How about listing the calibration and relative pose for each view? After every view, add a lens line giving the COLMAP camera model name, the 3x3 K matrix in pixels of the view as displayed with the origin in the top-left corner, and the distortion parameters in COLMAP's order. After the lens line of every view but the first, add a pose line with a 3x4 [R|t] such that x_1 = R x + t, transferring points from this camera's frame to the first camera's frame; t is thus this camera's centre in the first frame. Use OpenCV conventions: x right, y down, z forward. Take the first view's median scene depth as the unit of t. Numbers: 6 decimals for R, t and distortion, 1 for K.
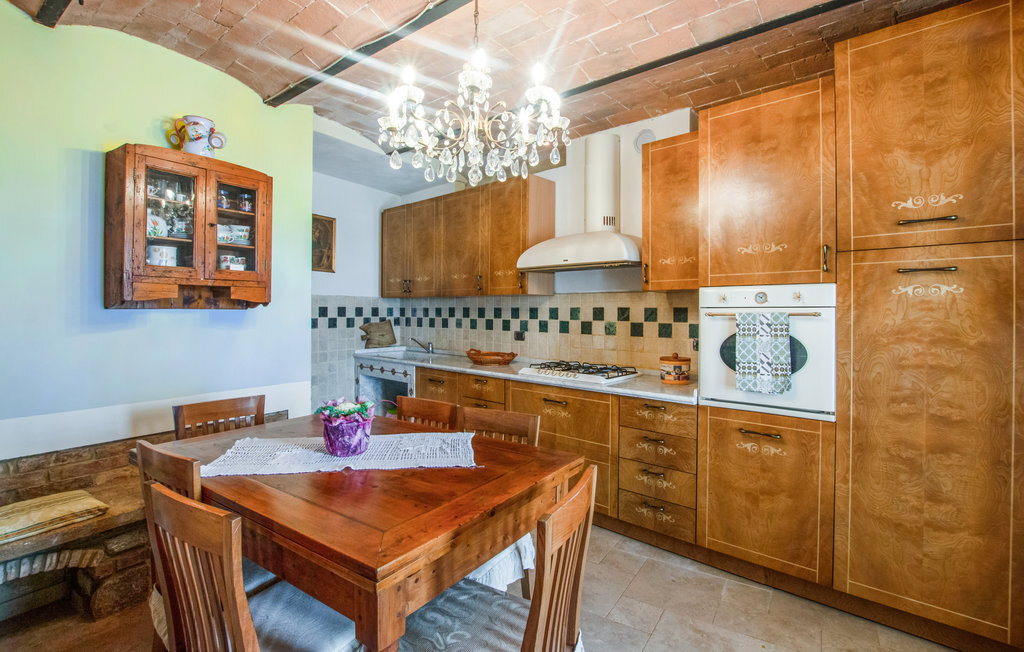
lens RADIAL K [[436.5, 0, 511.8], [0, 436.5, 310.2], [0, 0, 1]] dist [-0.000947, 0.000006]
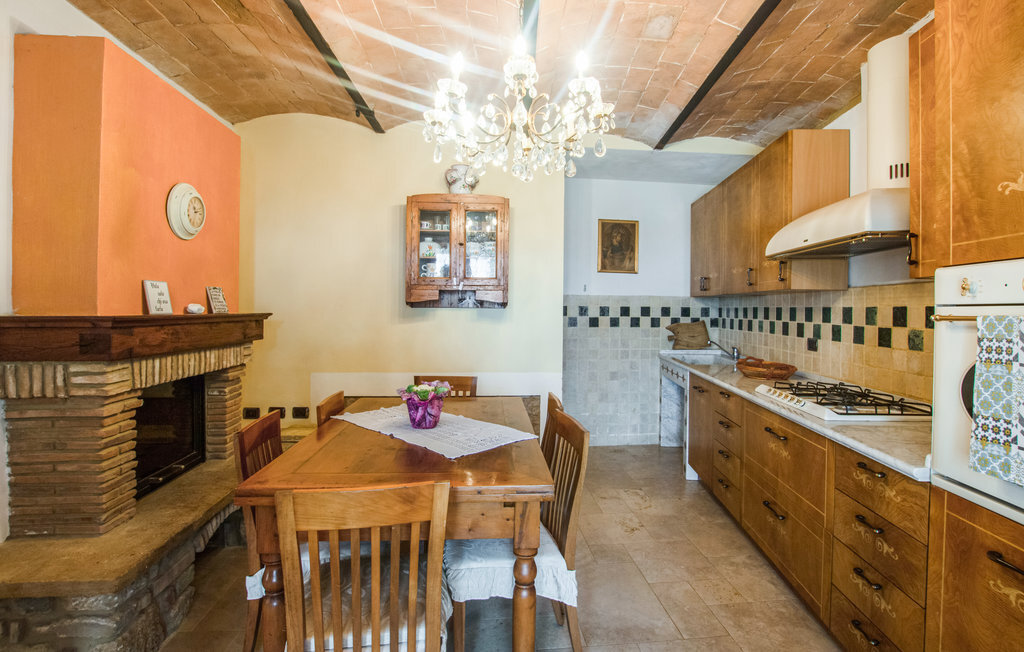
lens RADIAL K [[435.7, 0, 512.1], [0, 435.7, 310.1], [0, 0, 1]] dist [-0.002000, 0.000394]
pose [[0.701463, 0.004586, -0.712691, 0.208829], [-0.005152, 0.999986, 0.001365, 0.000768], [0.712688, 0.002714, 0.701476, 0.114334]]
